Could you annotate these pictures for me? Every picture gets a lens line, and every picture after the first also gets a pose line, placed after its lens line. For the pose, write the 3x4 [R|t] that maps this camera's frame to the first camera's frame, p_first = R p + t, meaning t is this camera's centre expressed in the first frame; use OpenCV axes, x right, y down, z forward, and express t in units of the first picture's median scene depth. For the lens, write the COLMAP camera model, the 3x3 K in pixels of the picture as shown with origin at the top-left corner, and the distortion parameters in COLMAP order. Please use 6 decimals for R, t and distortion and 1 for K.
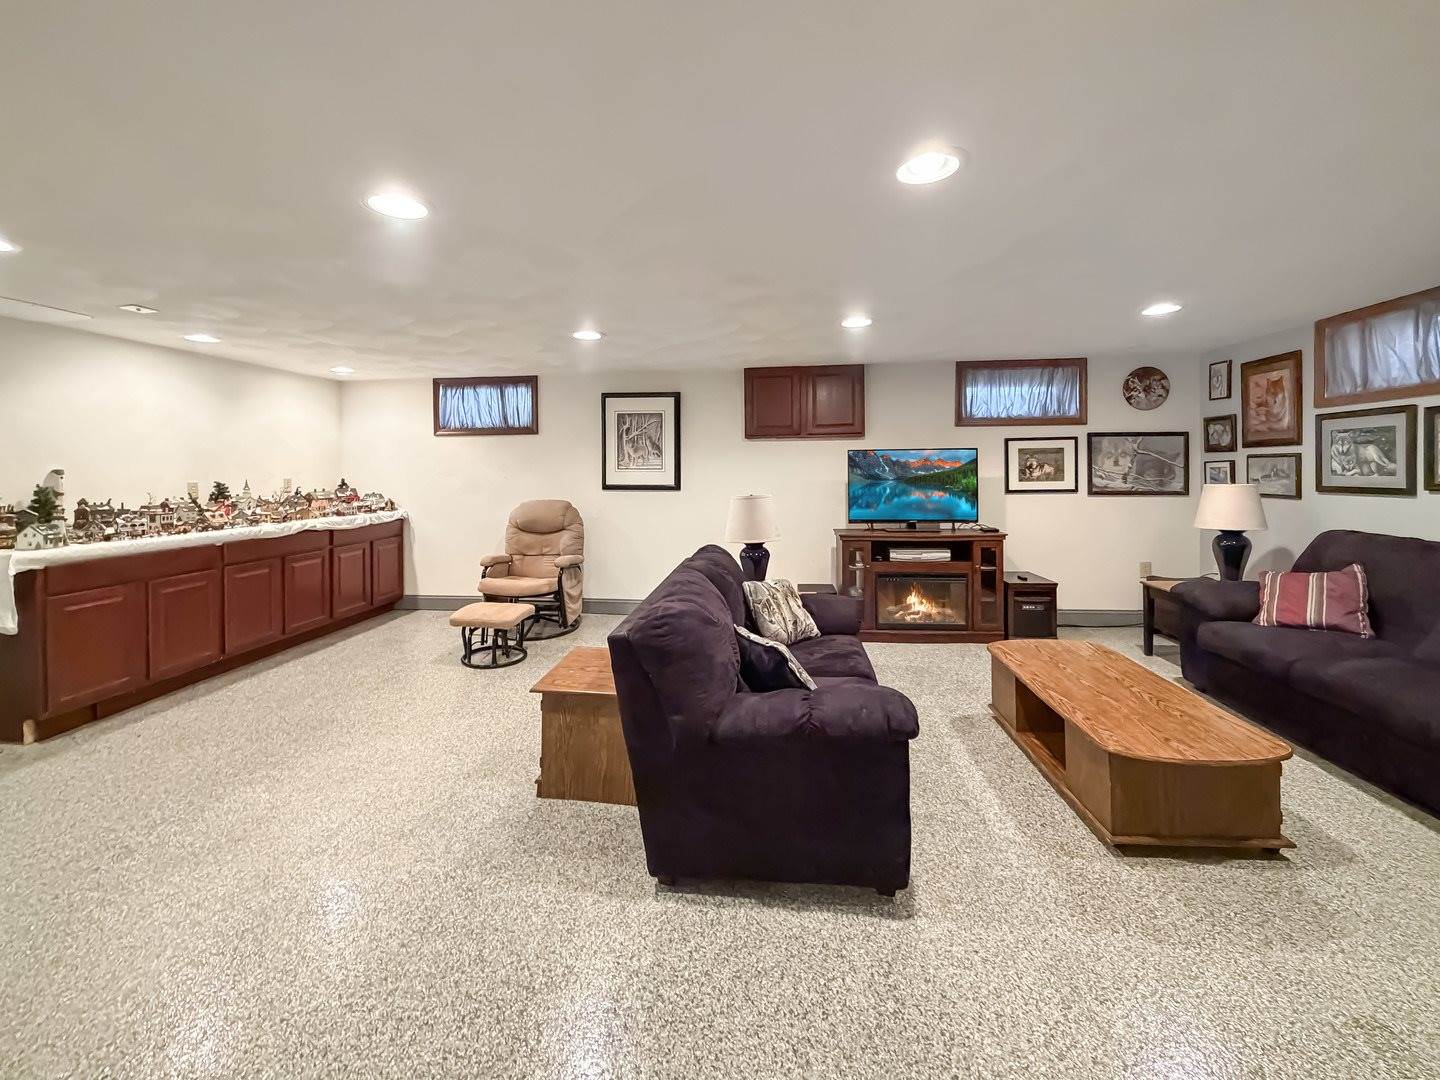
lens RADIAL K [[600.7, 0, 716.1], [0, 600.7, 483.0], [0, 0, 1]] dist [0.001046, -0.000024]
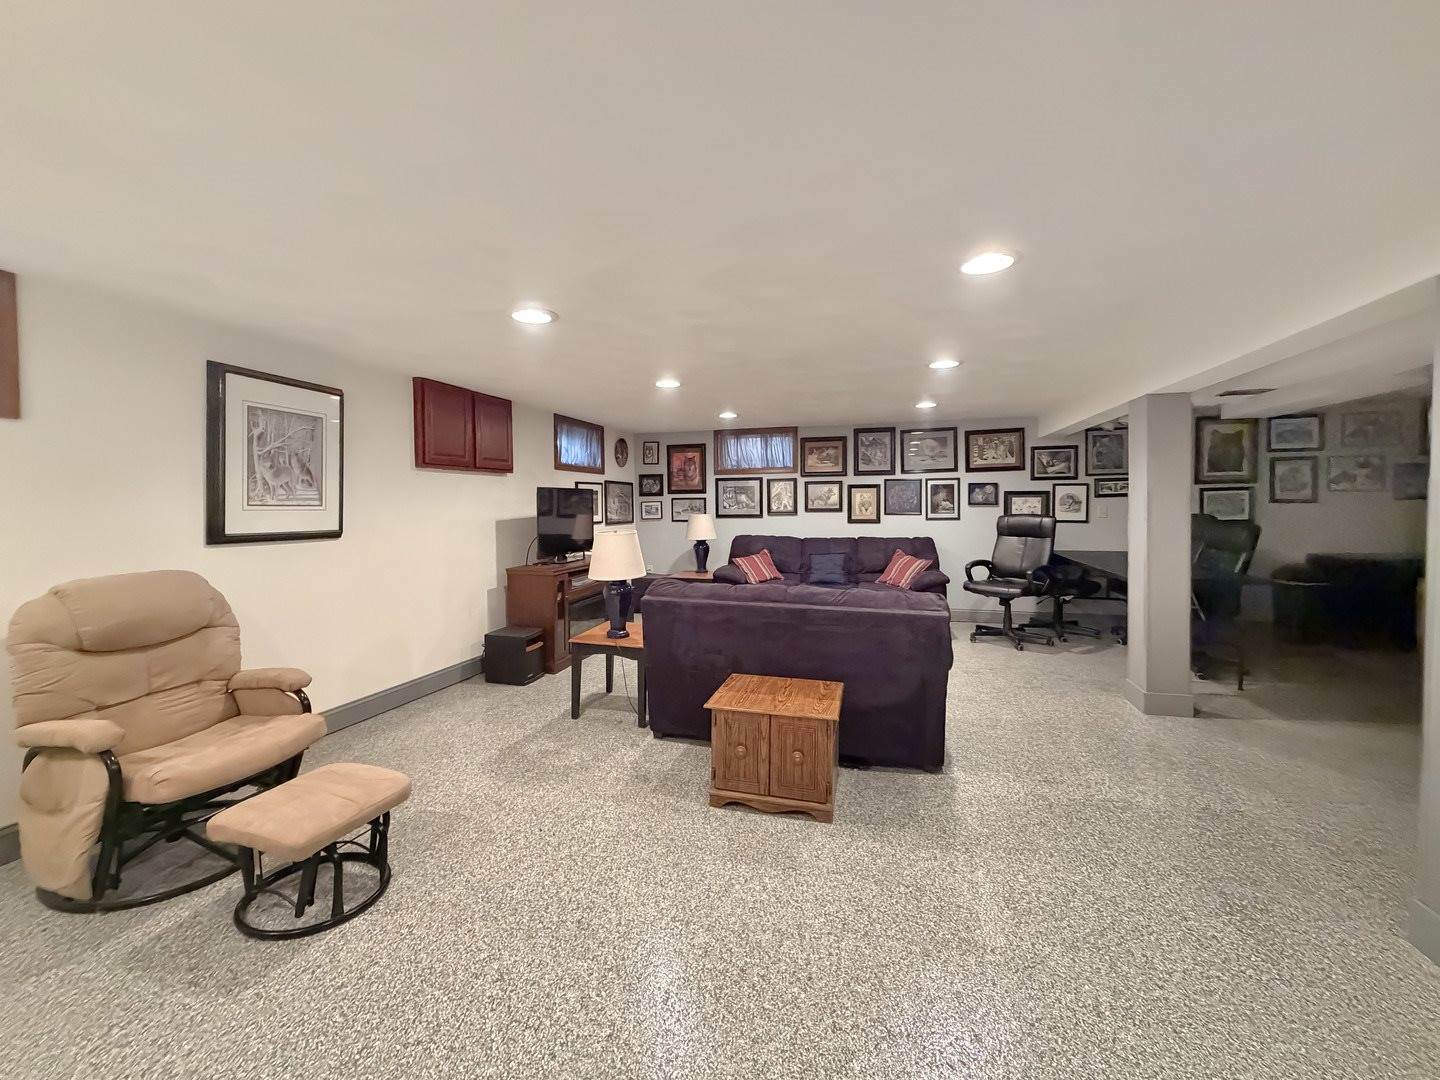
lens RADIAL K [[583.6, 0, 709.6], [0, 583.6, 520.9], [0, 0, 1]] dist [0.001130, -0.000164]
pose [[0.175302, -0.022773, 0.984251, -0.758547], [0.028115, 0.999441, 0.018117, -0.008565], [-0.984113, 0.024497, 0.175844, 0.594202]]
